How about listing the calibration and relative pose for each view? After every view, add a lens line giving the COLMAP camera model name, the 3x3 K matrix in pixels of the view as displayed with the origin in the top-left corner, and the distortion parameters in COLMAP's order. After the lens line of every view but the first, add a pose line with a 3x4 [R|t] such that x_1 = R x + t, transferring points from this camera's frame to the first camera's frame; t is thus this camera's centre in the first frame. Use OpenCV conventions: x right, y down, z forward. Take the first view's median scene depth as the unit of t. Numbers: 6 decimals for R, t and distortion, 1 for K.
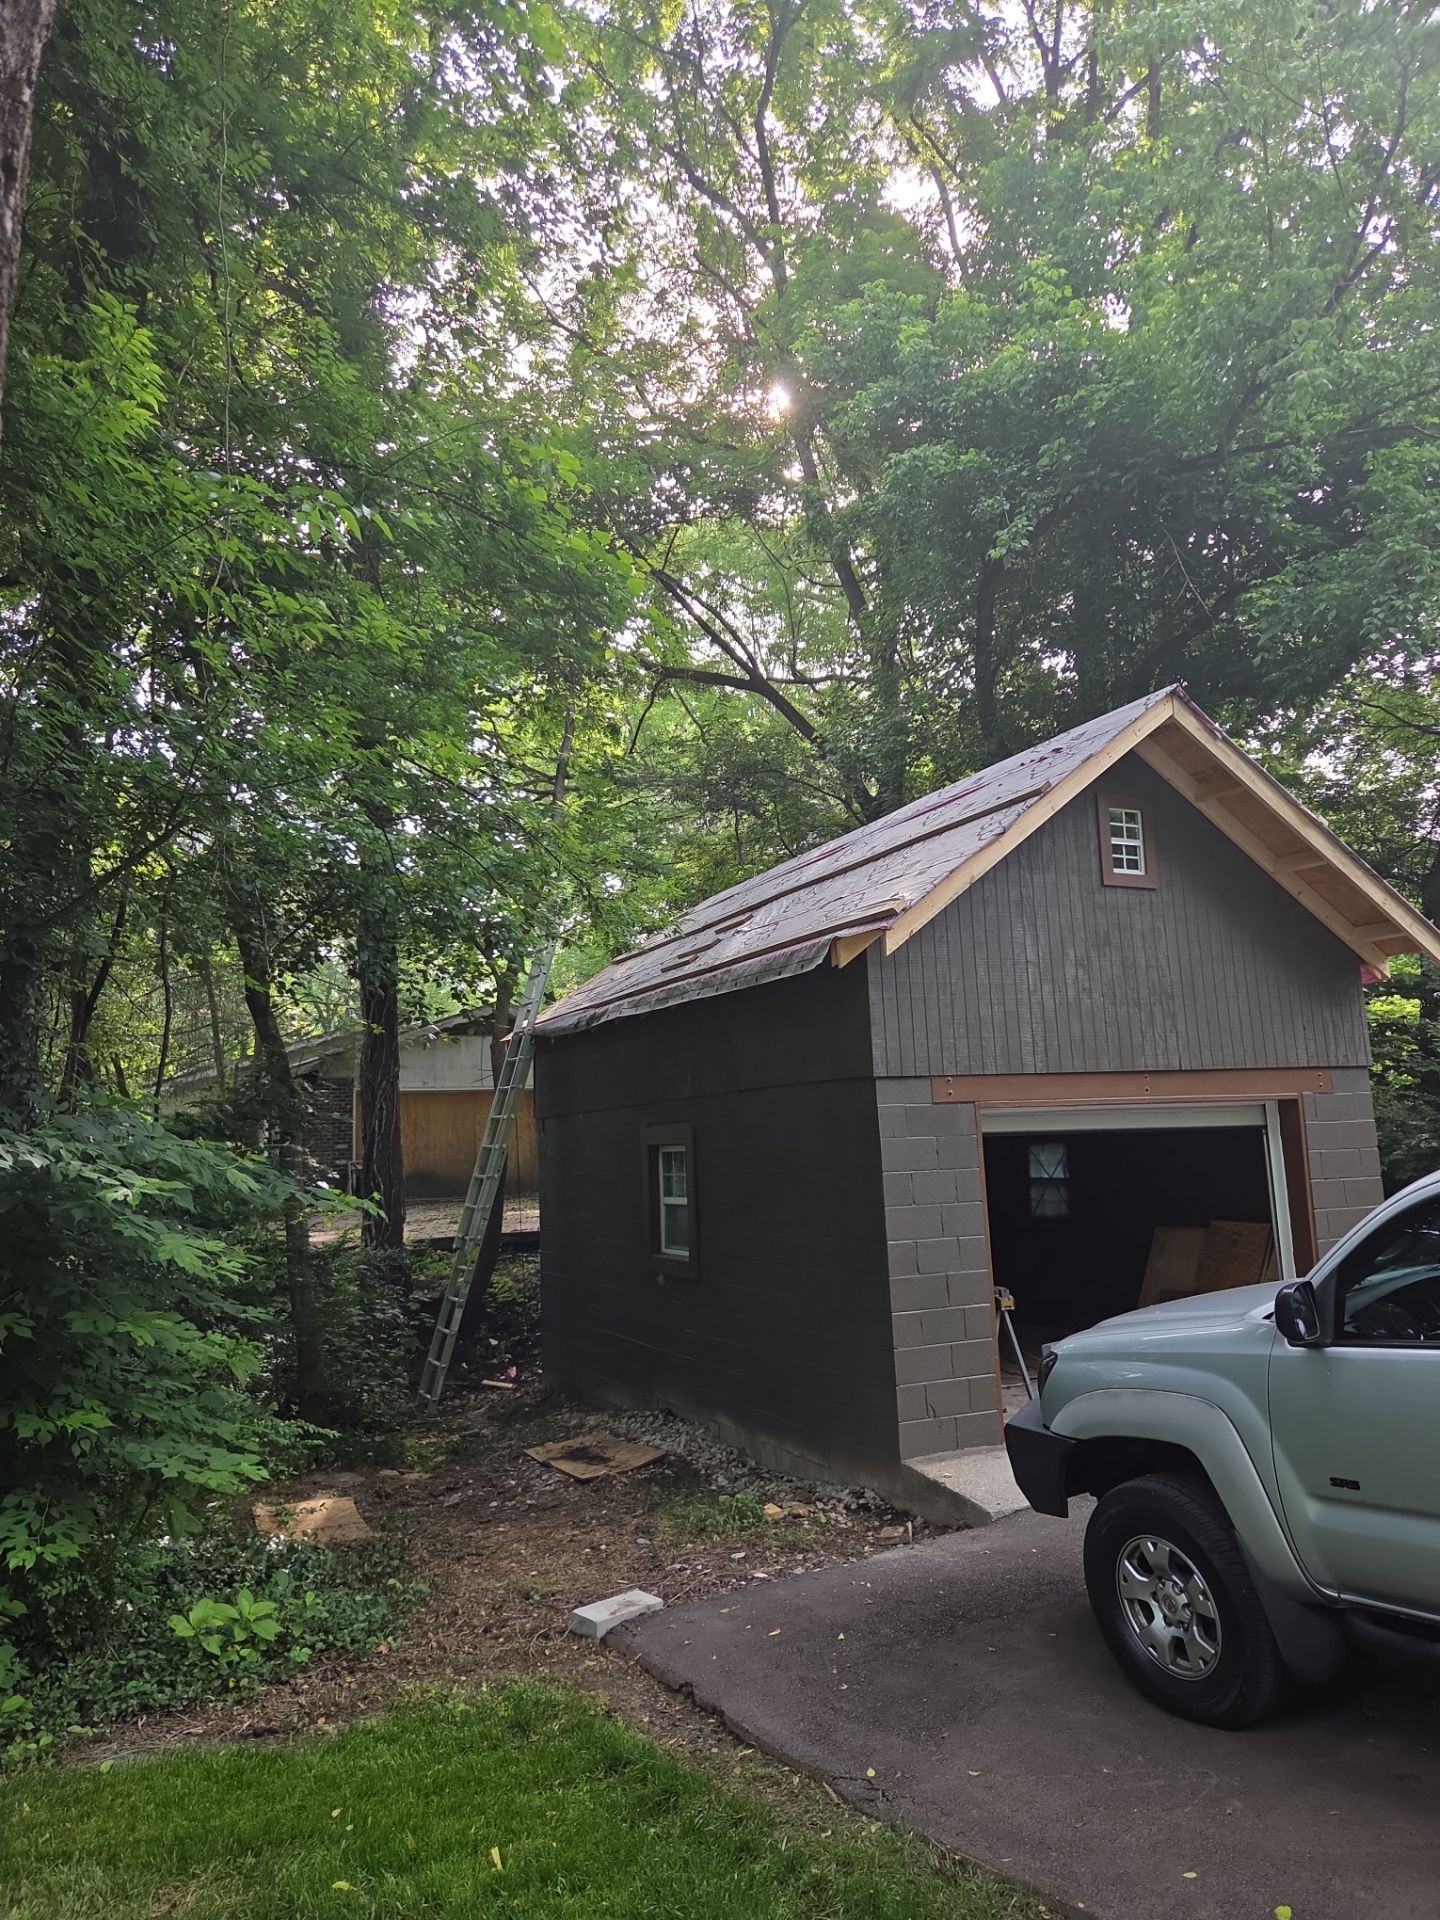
lens RADIAL K [[1387.0, 0, 719.8], [0, 1387.0, 926.0], [0, 0, 1]] dist [0.076515, -0.004272]
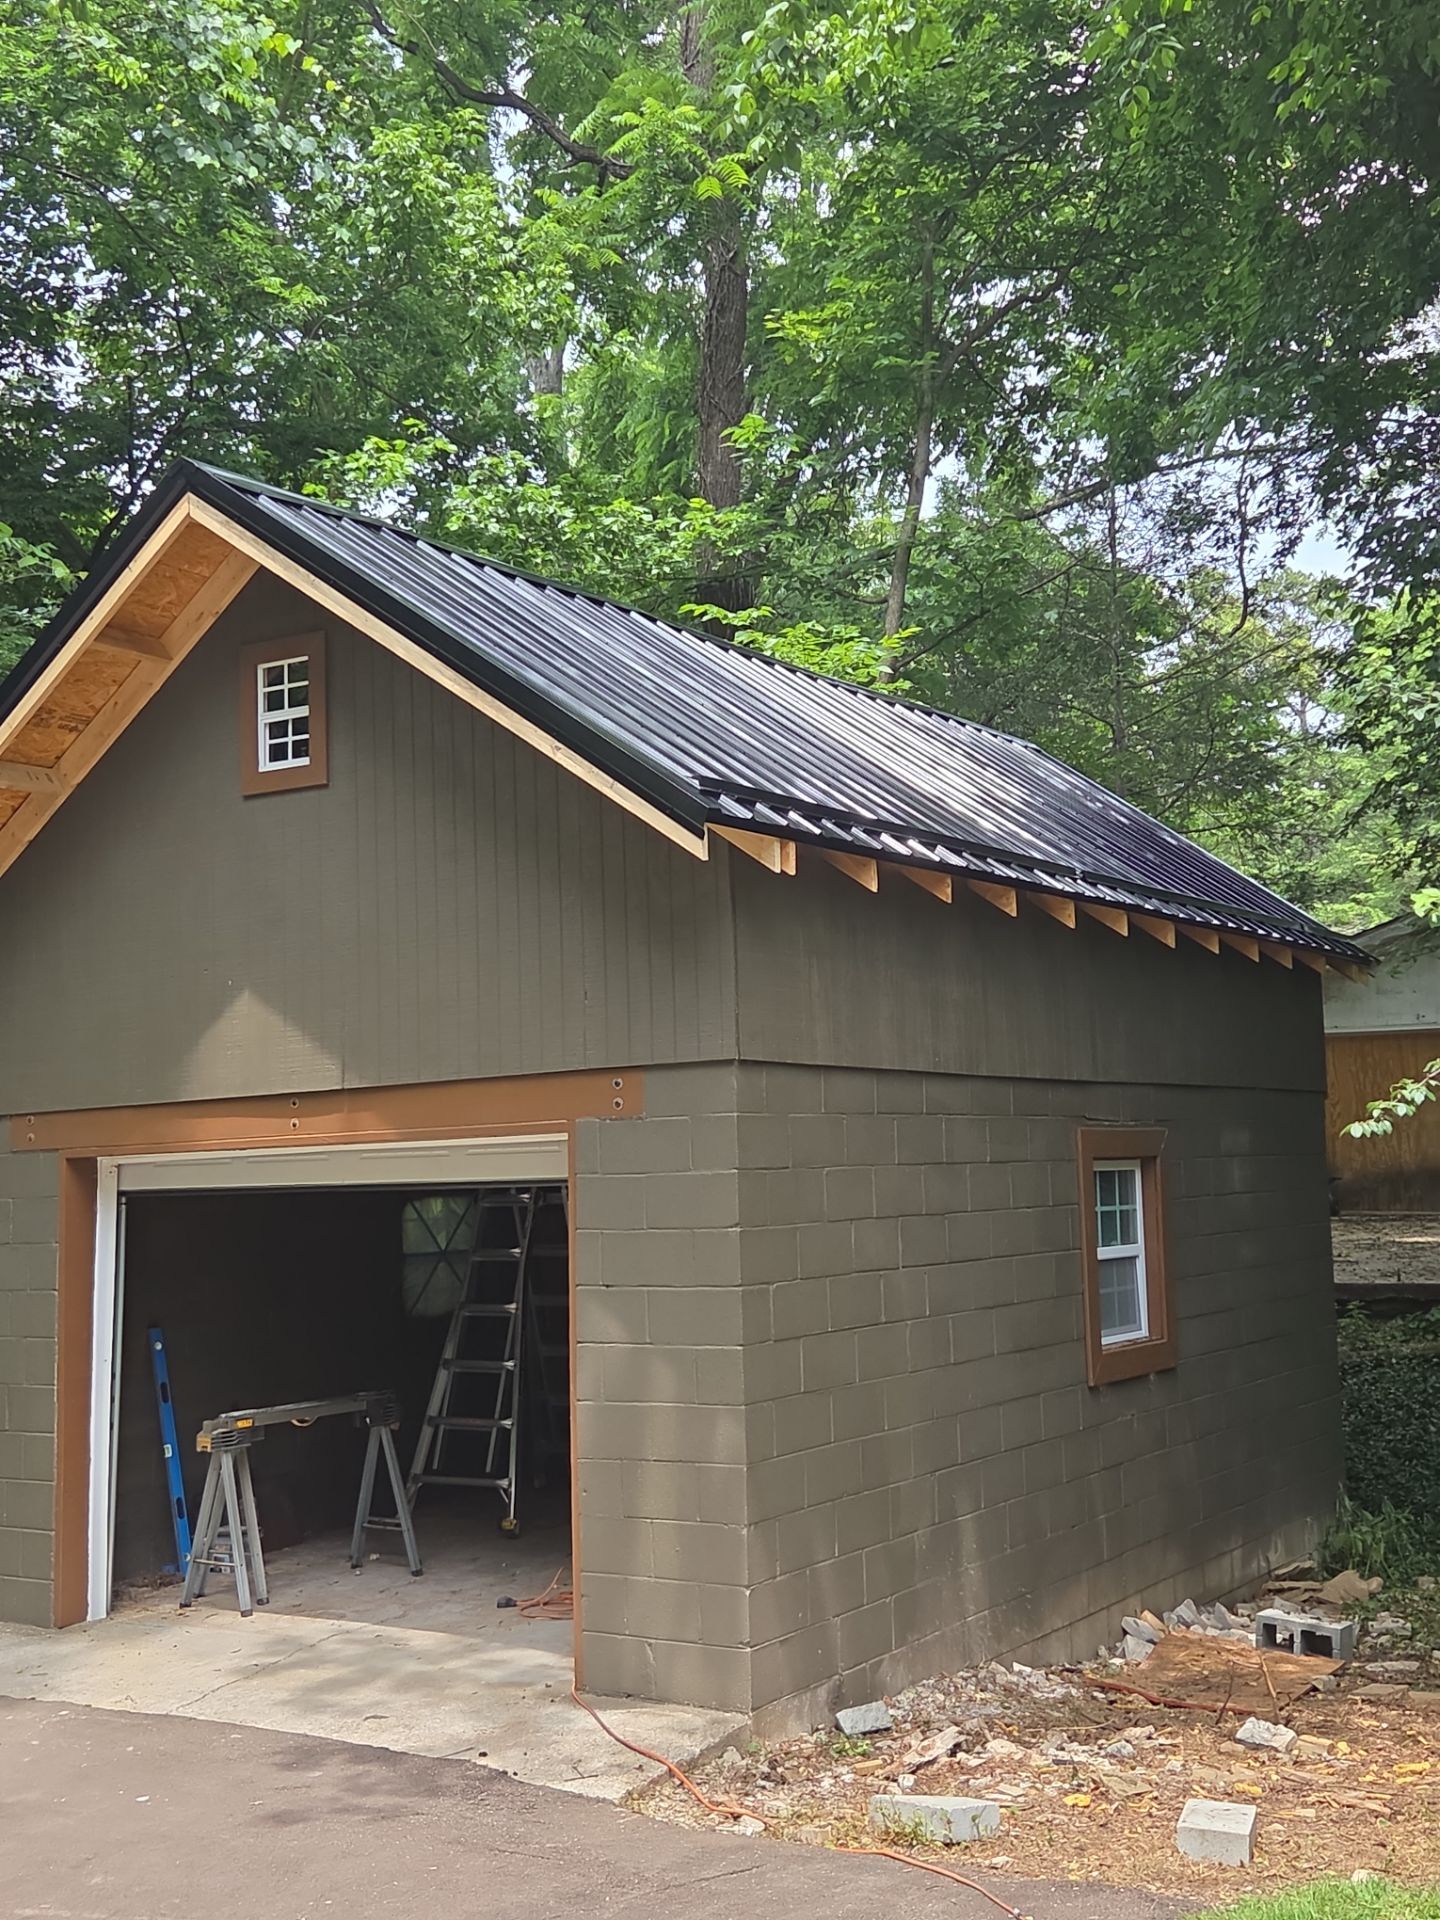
lens RADIAL K [[2360.9, 0, 779.5], [0, 2360.9, 839.2], [0, 0, 1]] dist [0.103822, -0.049278]
pose [[0.444004, -0.093751, -0.891107, 1.293231], [0.153738, 0.987734, -0.027315, 0.054043], [0.882737, -0.124869, 0.452971, 0.711807]]
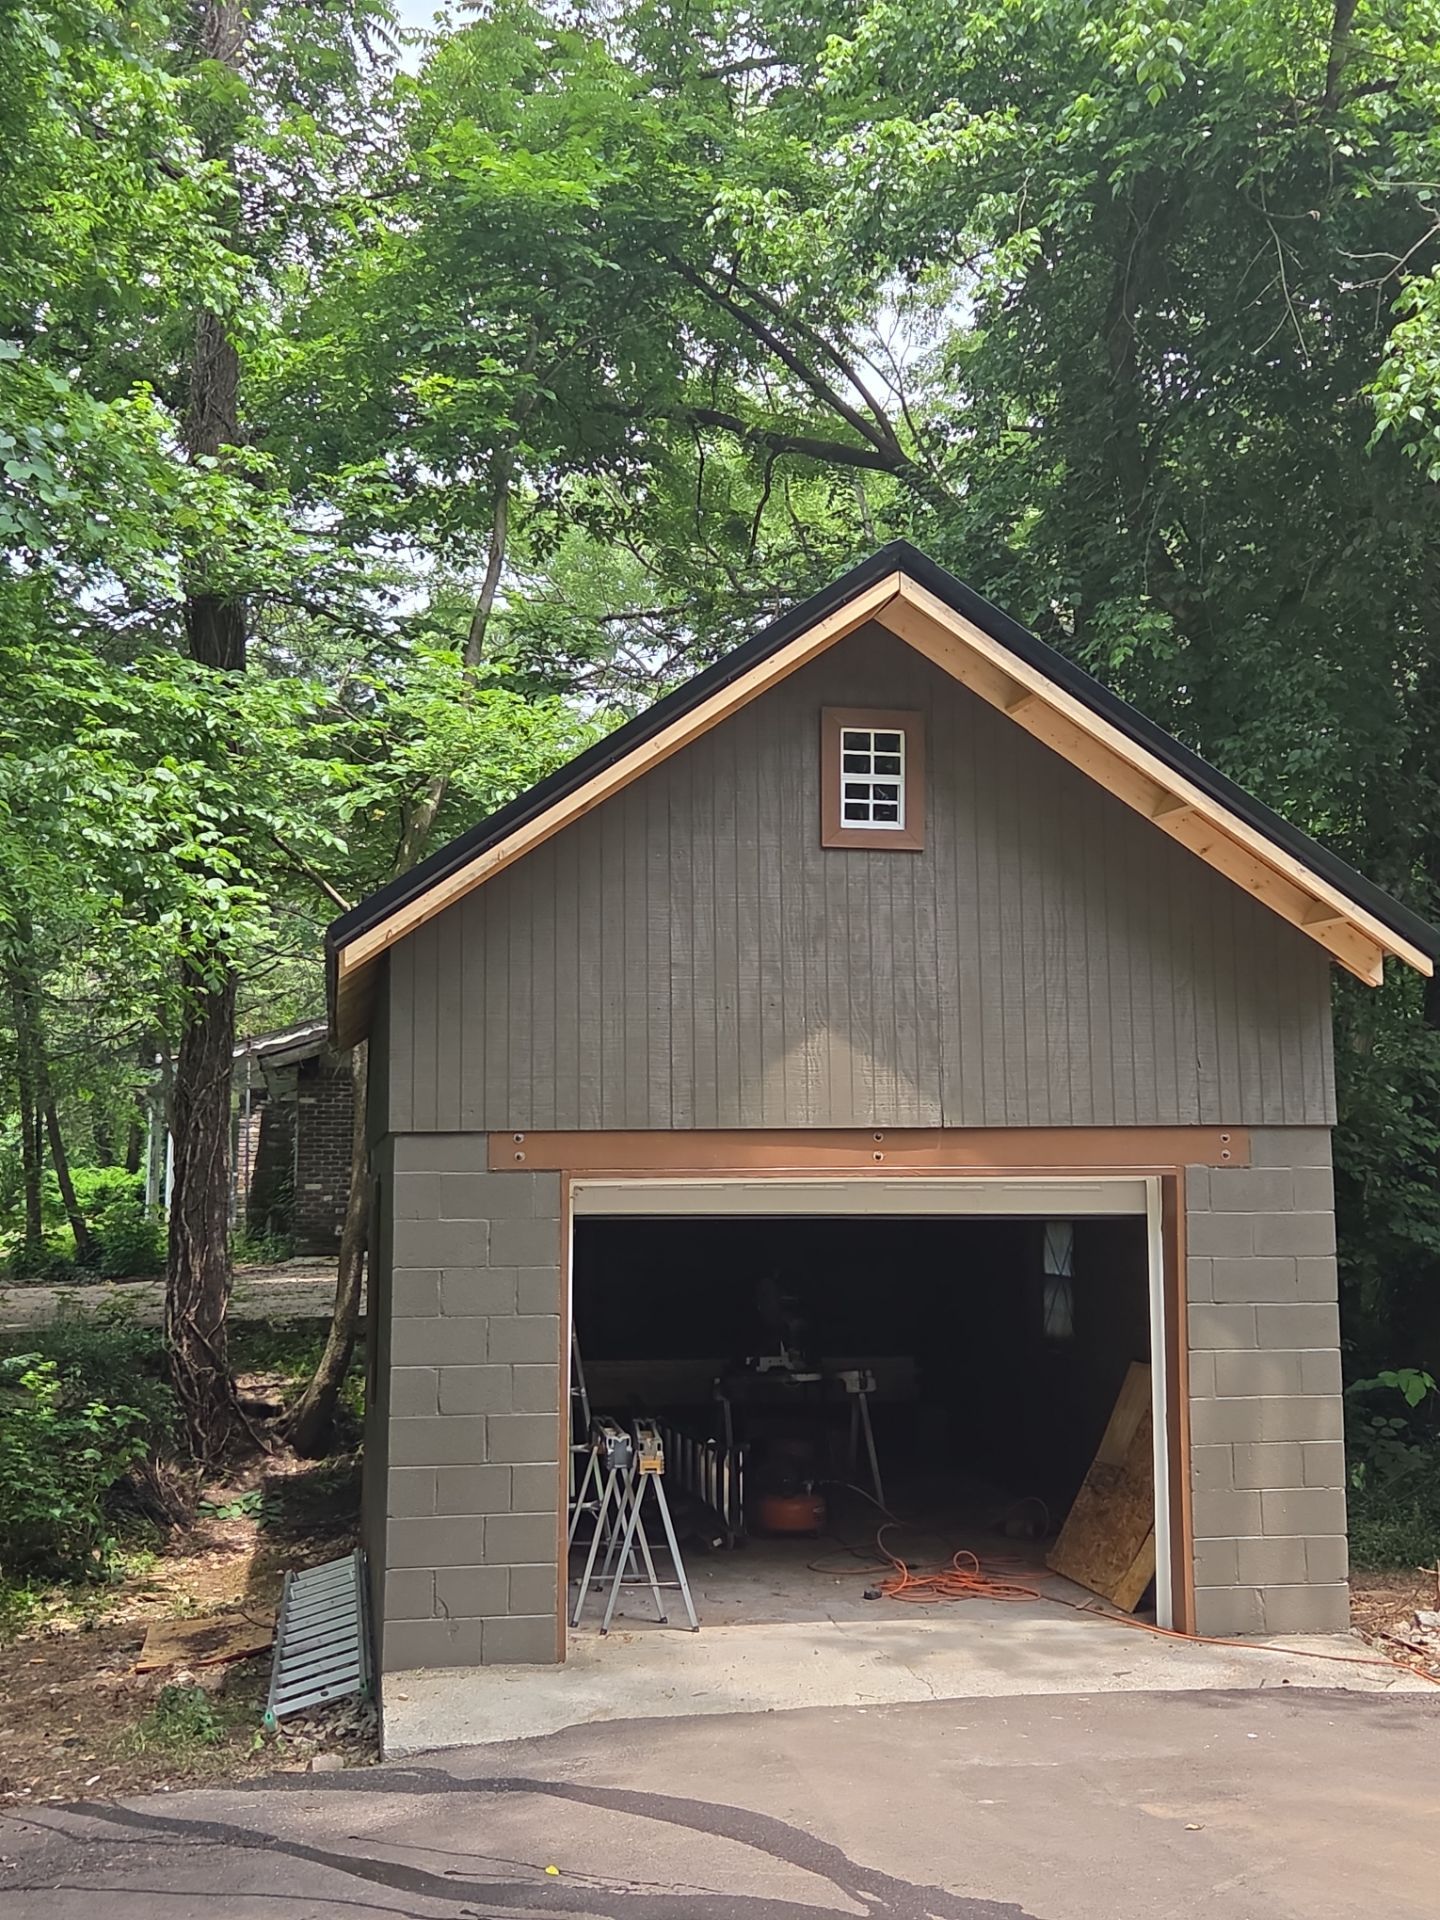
lens RADIAL K [[2360.9, 0, 779.5], [0, 2360.9, 839.2], [0, 0, 1]] dist [0.103822, -0.049278]
pose [[0.958085, -0.003137, -0.286467, 0.565456], [0.009982, 0.999698, 0.022435, -0.057226], [0.286310, -0.024354, 0.957827, -0.082300]]
